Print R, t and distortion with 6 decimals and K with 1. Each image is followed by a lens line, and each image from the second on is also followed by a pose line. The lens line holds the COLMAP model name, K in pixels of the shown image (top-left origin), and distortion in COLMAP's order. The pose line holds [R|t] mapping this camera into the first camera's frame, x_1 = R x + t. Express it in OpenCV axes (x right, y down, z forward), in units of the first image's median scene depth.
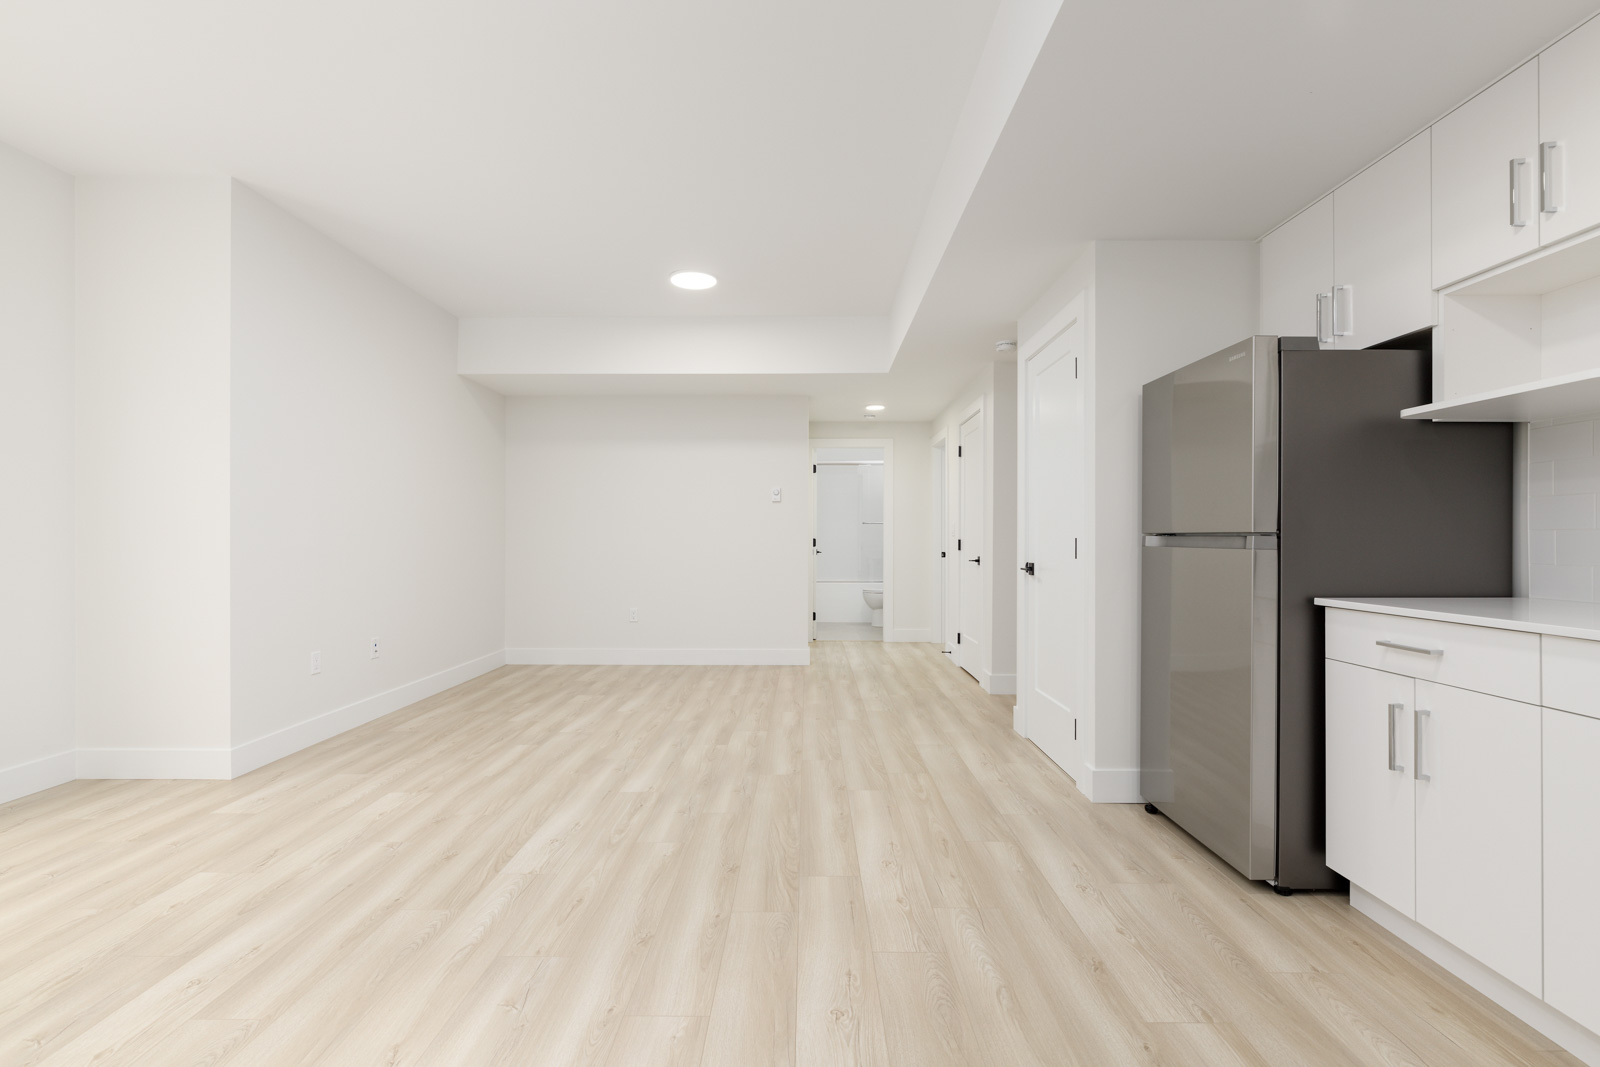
lens RADIAL K [[724.7, 0, 797.5], [0, 724.7, 537.5], [0, 0, 1]] dist [-0.001684, 0.000359]
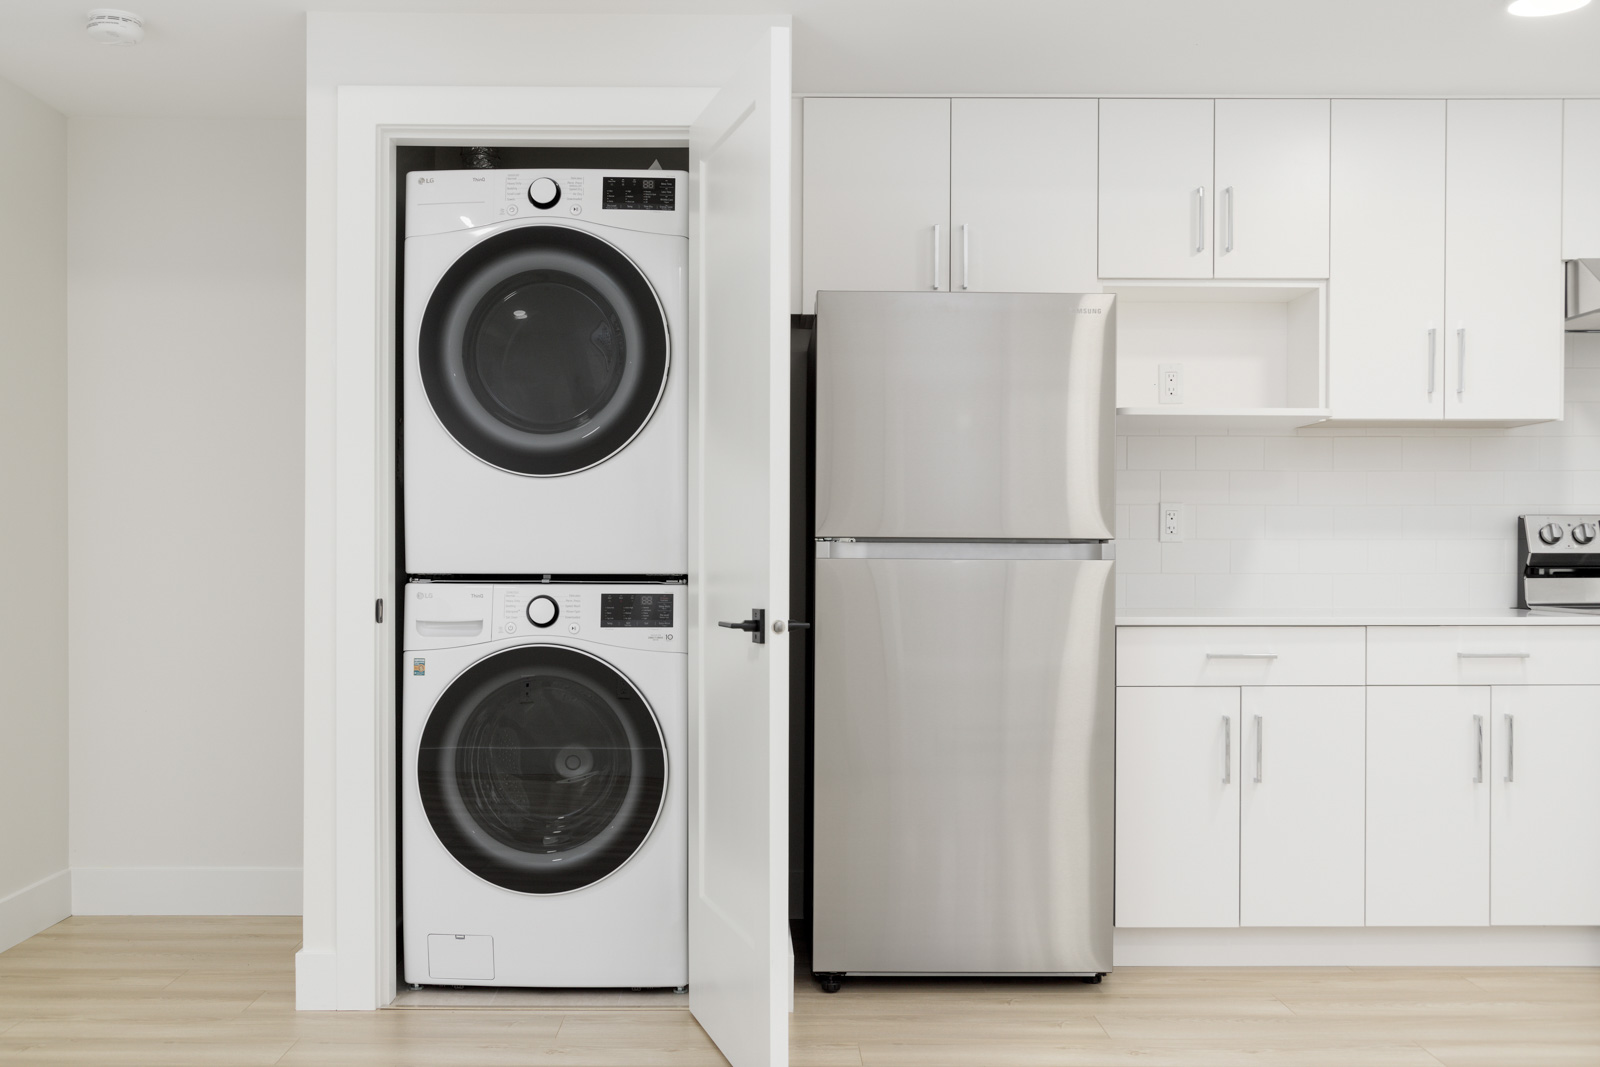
lens RADIAL K [[1686.0, 0, 767.0], [0, 1686.0, 566.1], [0, 0, 1]] dist [-0.002959, 0.000000]
pose [[-0.020470, -0.007715, 0.999761, -1.160396], [-0.005319, 0.999957, 0.007607, 0.010729], [-0.999776, -0.005162, -0.020510, 1.344367]]
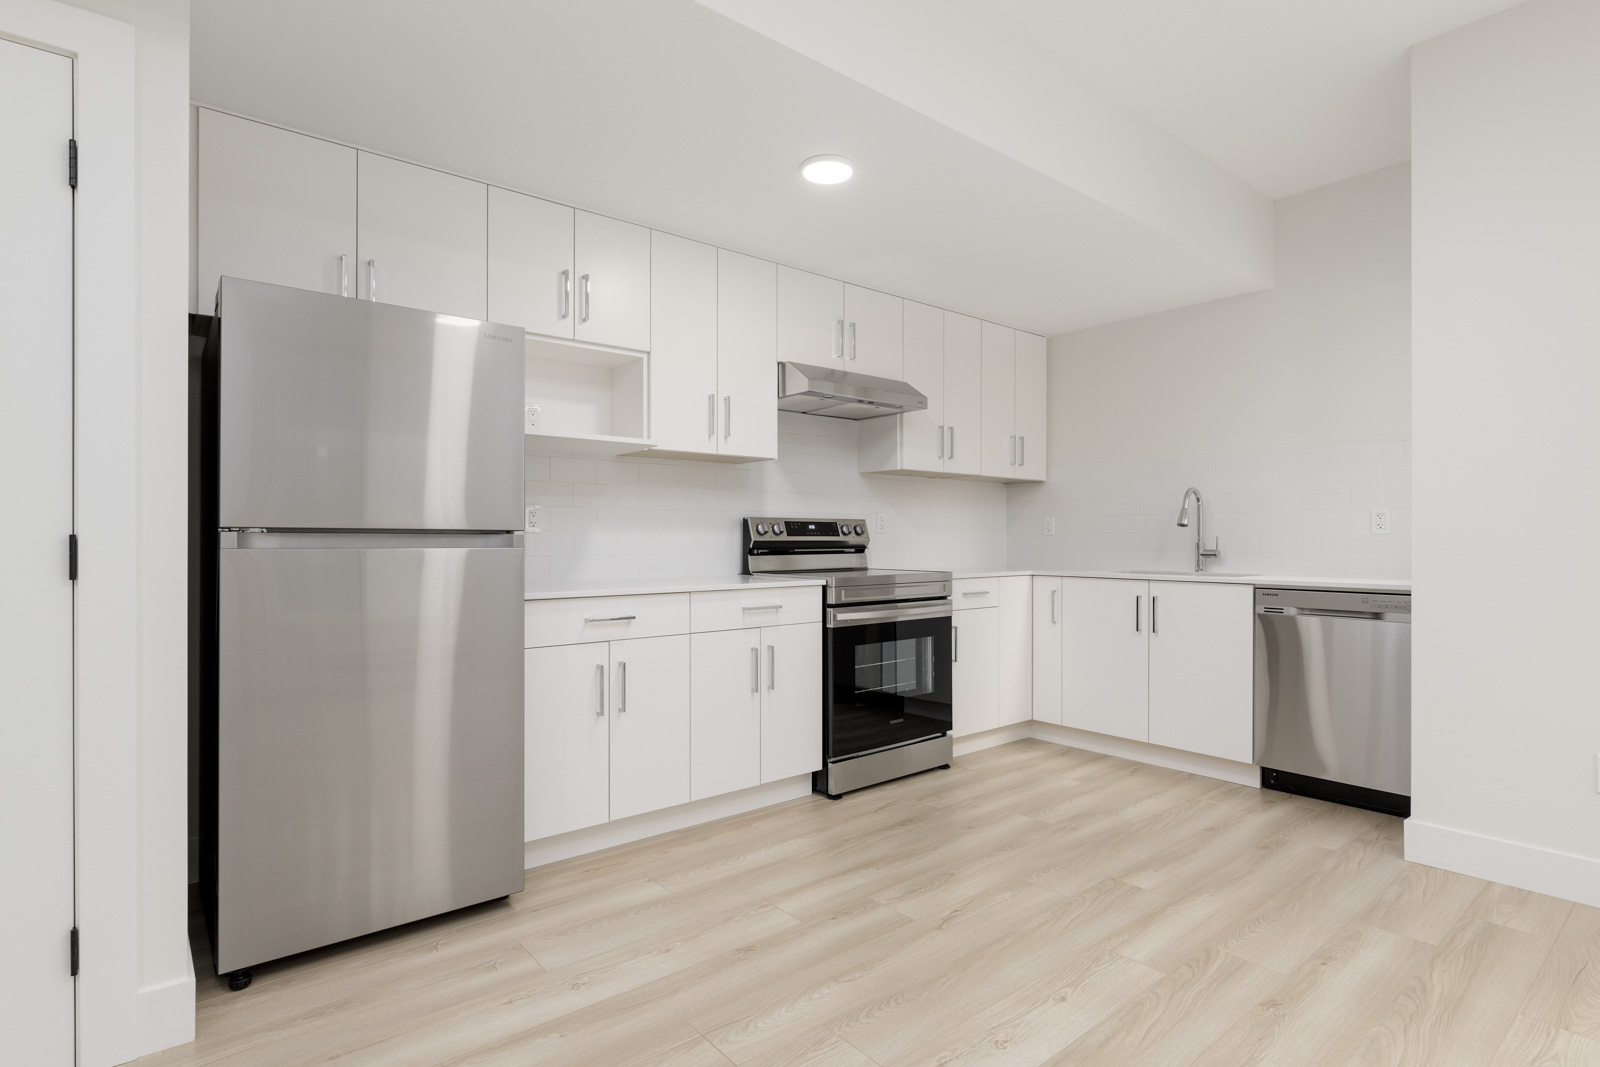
lens RADIAL K [[804.8, 0, 798.5], [0, 804.8, 539.6], [0, 0, 1]] dist [-0.001212, -0.001074]
pose [[-0.643360, 0.001431, 0.765563, -0.407118], [-0.000696, 0.999997, -0.002455, 0.007365], [-0.765564, -0.002112, -0.643357, 1.333187]]
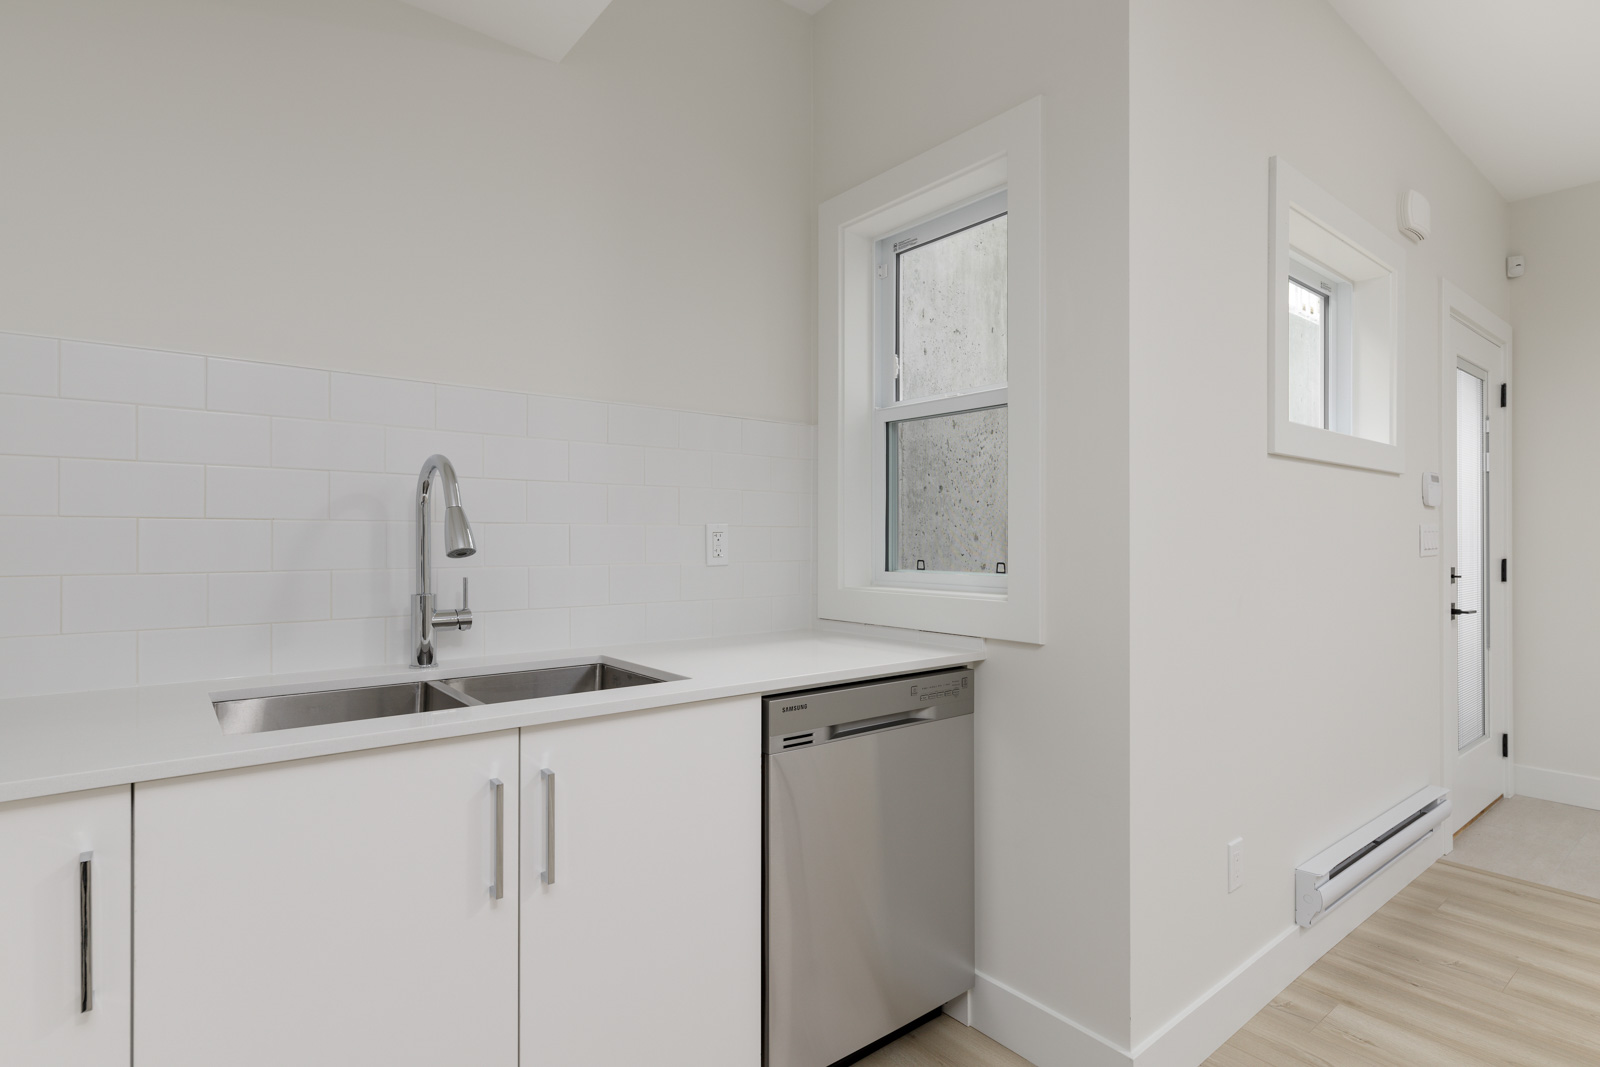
lens RADIAL K [[804.8, 0, 789.5], [0, 804.8, 537.7], [0, 0, 1]] dist [-0.001212, -0.001074]
pose [[-0.783423, -0.000489, -0.621489, 0.569047], [0.001532, 0.999995, -0.002718, -0.036993], [0.621488, -0.003081, -0.783418, 0.285818]]
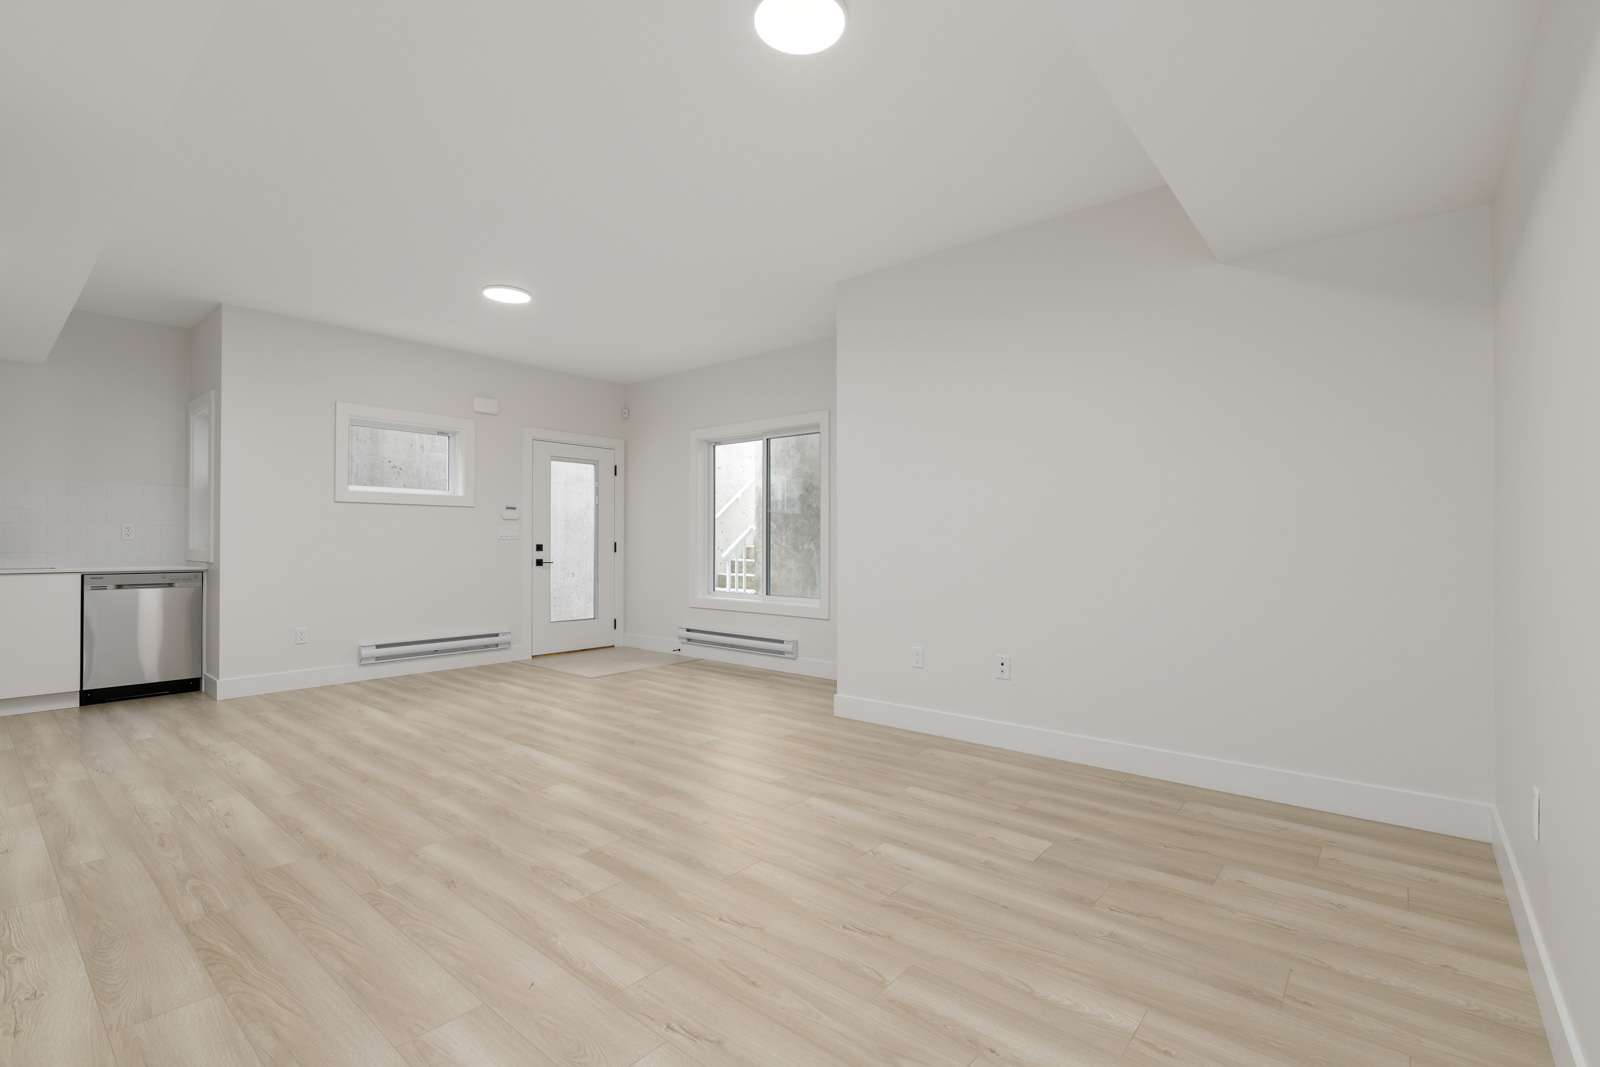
lens RADIAL K [[724.7, 0, 803.6], [0, 724.7, 536.9], [0, 0, 1]] dist [-0.001684, 0.000359]
pose [[-0.634791, -0.005246, -0.772666, 0.464023], [0.001479, 0.999967, -0.008004, 0.004629], [0.772682, -0.006223, -0.634762, 2.595309]]
